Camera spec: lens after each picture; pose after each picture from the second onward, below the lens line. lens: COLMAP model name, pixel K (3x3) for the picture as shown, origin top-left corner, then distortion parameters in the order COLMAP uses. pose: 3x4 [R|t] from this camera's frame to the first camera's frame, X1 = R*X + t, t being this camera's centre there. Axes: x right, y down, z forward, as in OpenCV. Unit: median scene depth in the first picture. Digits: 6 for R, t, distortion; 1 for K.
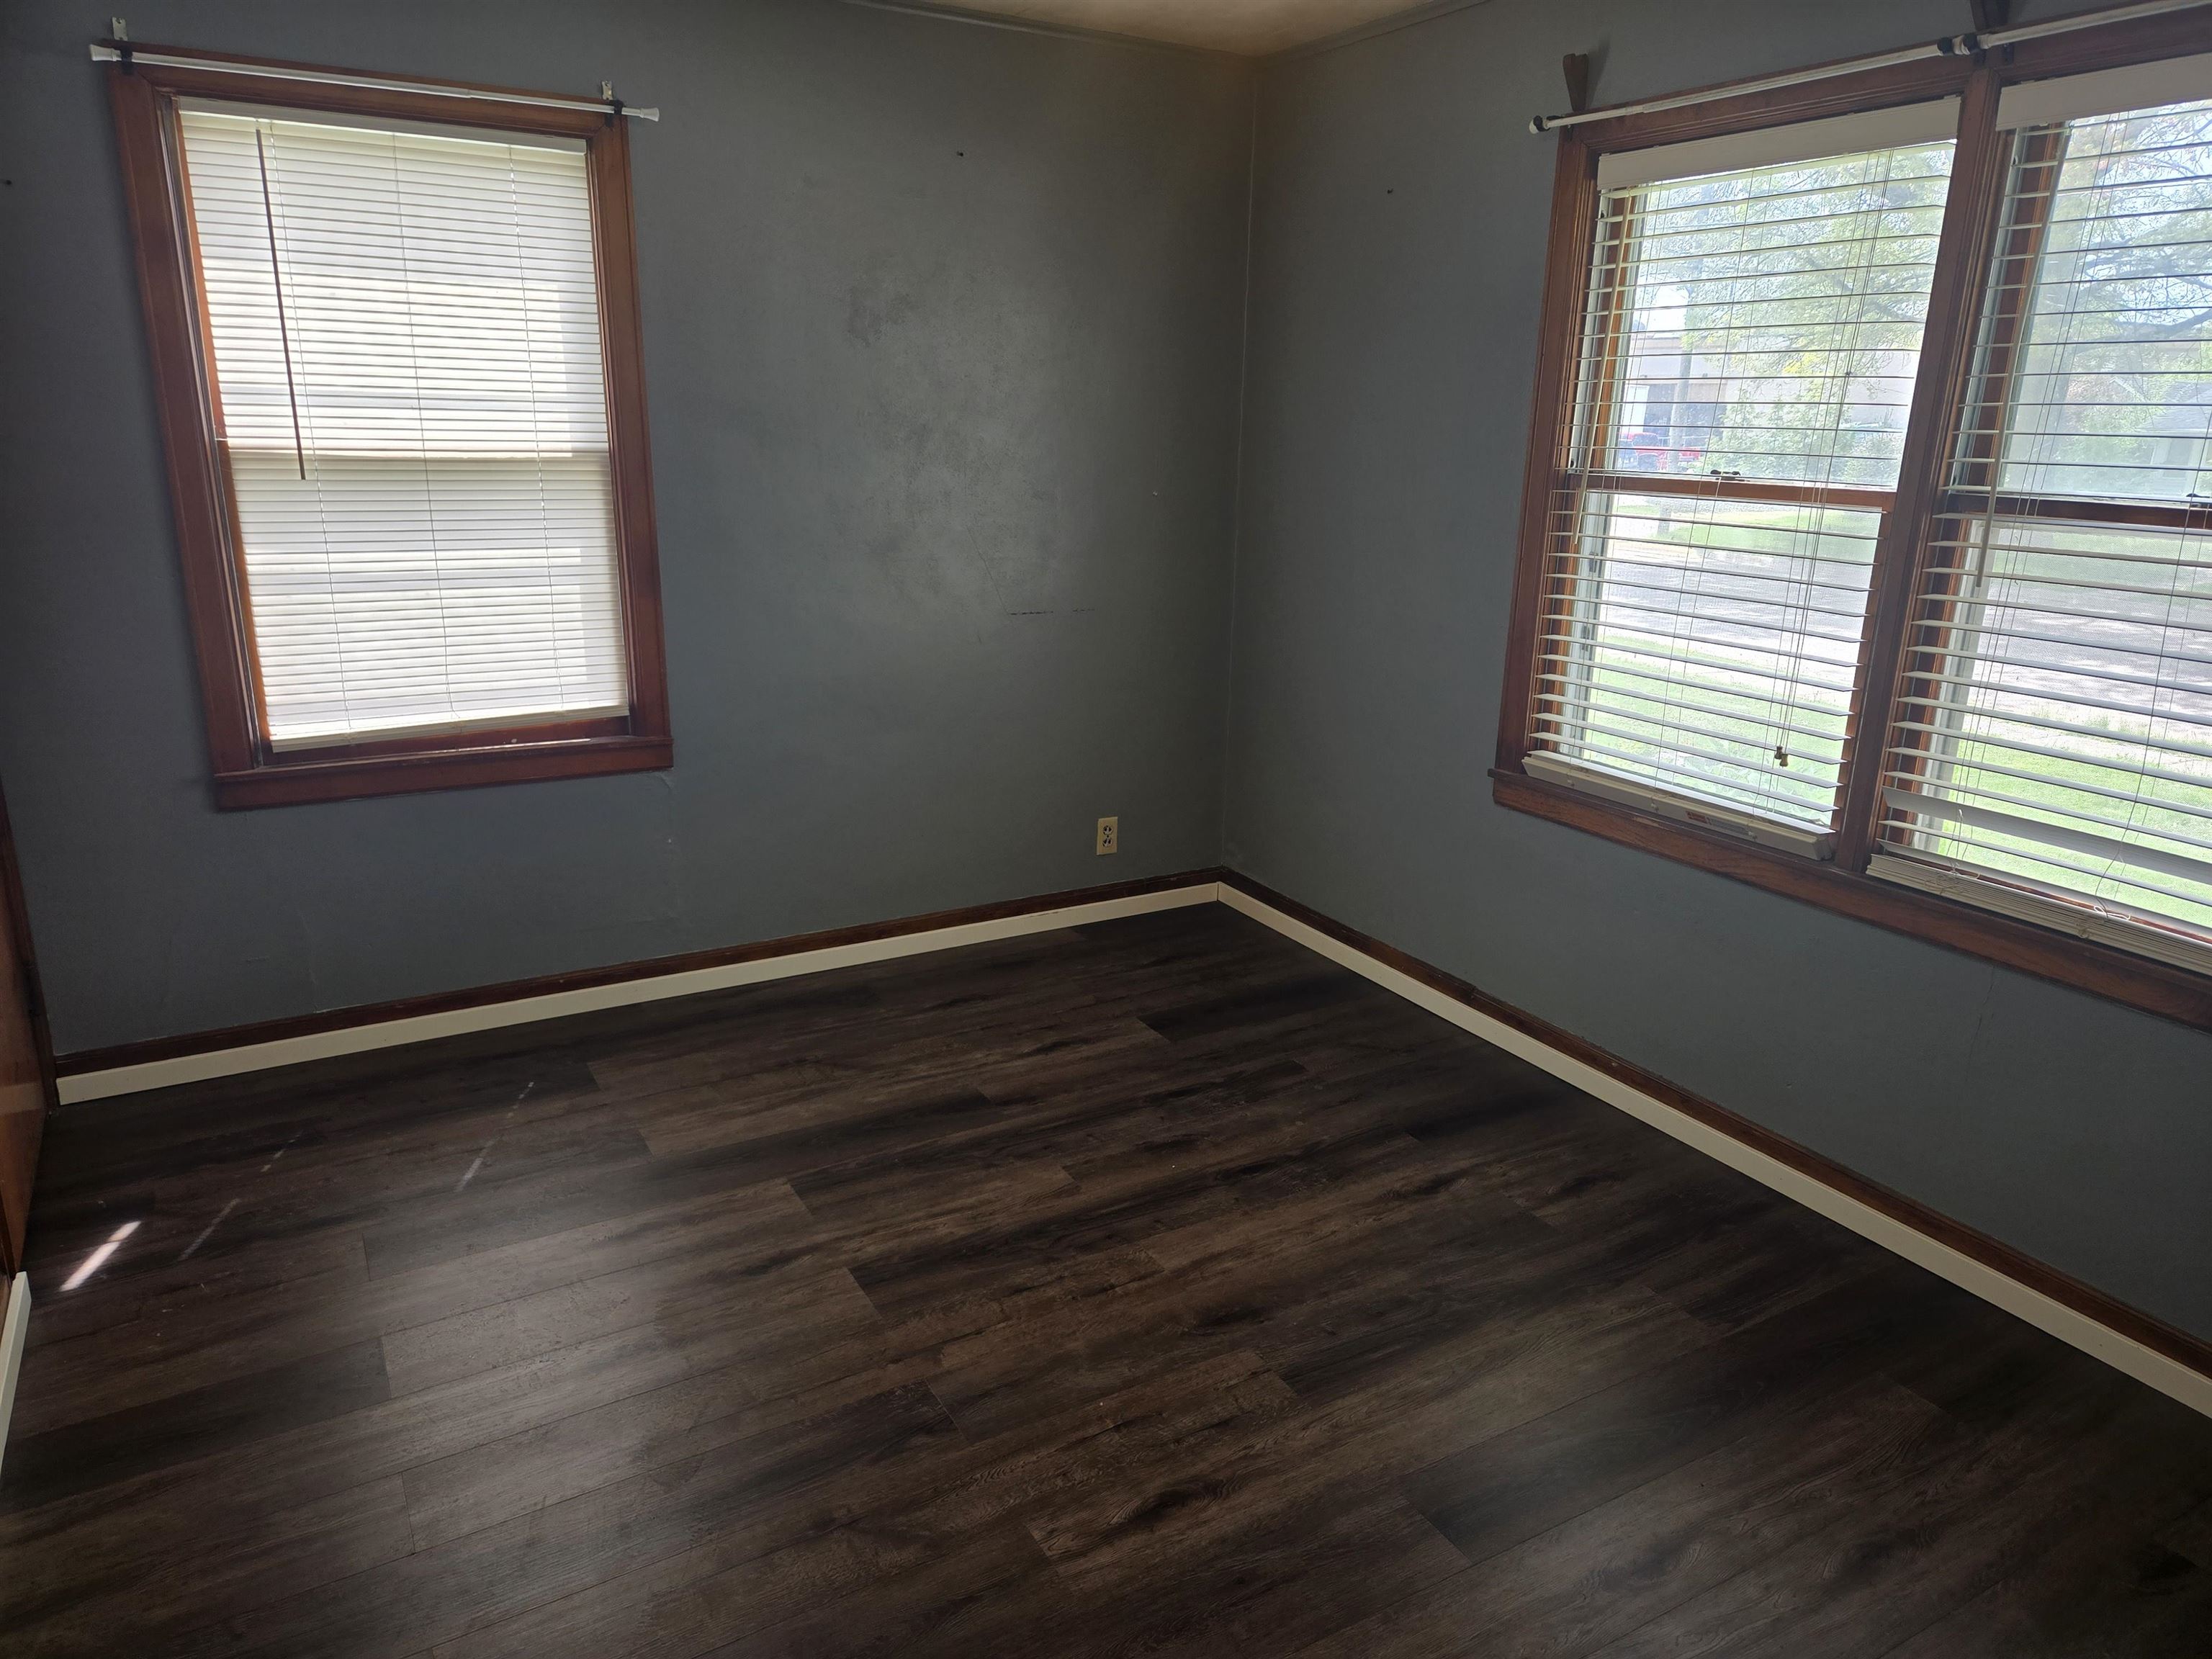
lens RADIAL K [[1477.4, 0, 1123.9], [0, 1477.4, 830.6], [0, 0, 1]] dist [0.068704, -0.011457]
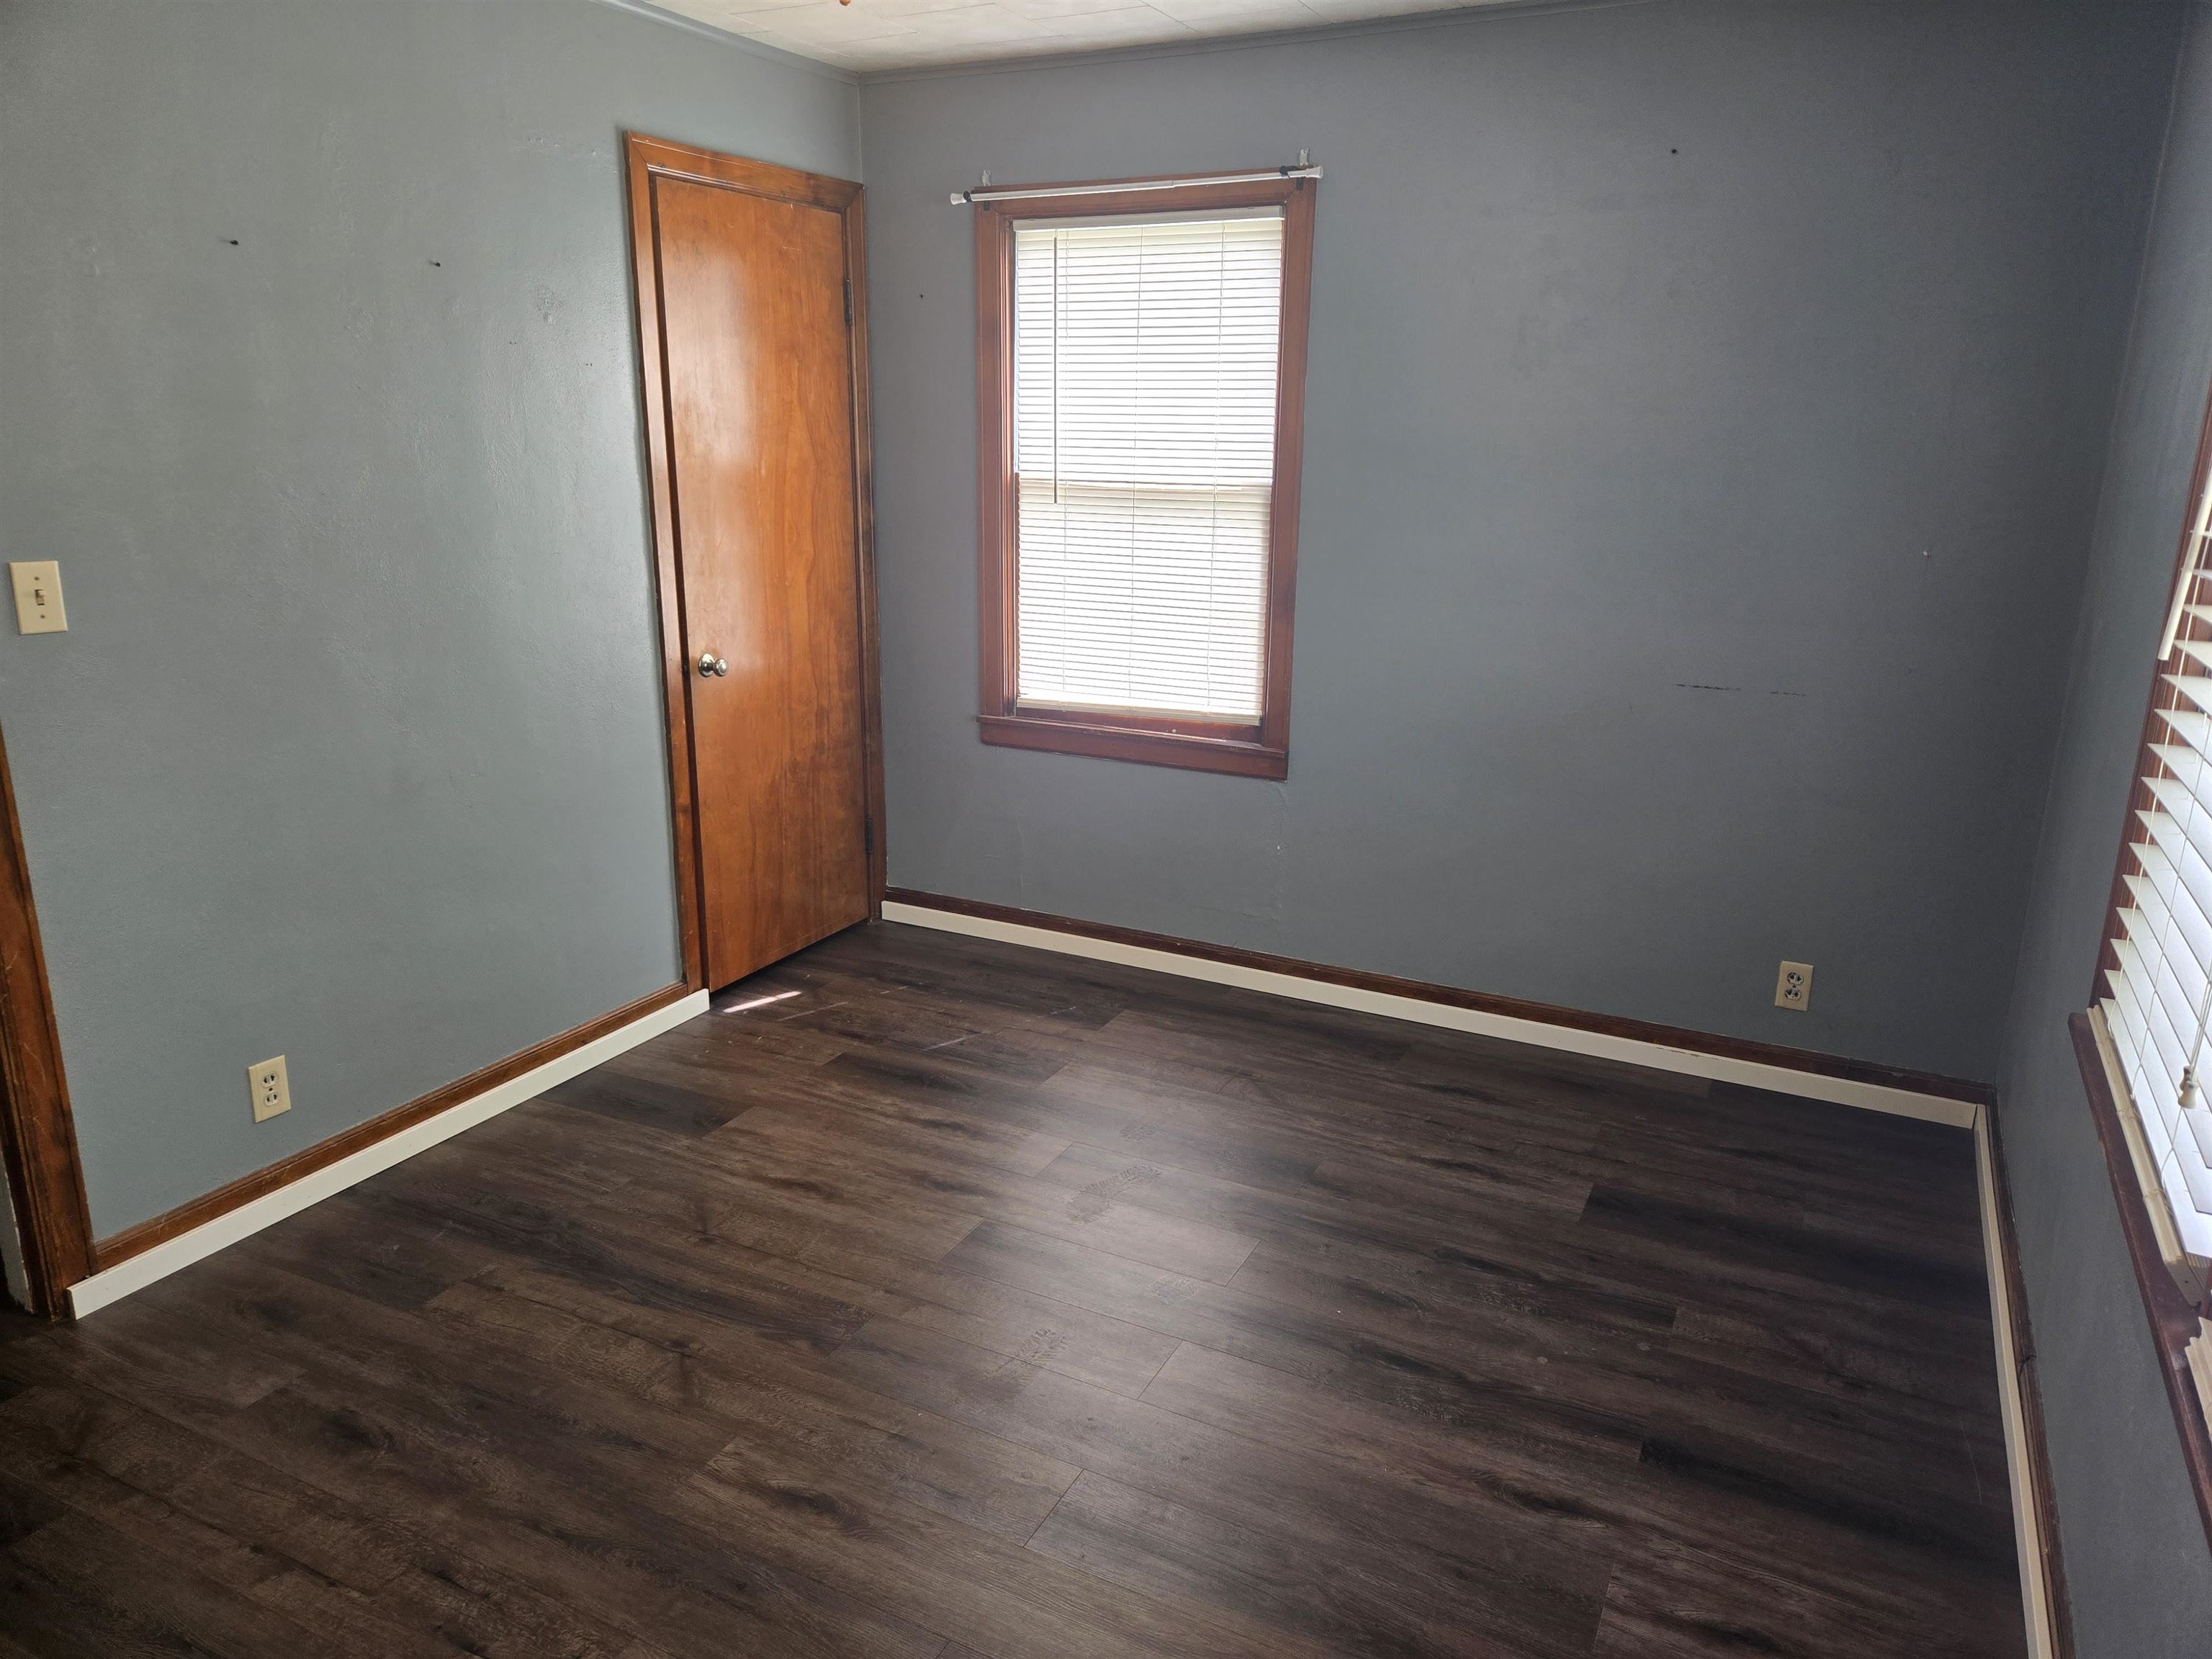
lens RADIAL K [[1477.4, 0, 1120.3], [0, 1477.4, 835.7], [0, 0, 1]] dist [0.068704, -0.011457]
pose [[0.548120, 0.213163, -0.808780, 0.538967], [-0.236032, 0.967098, 0.094928, -0.083205], [0.802405, 0.138866, 0.580399, 0.317525]]
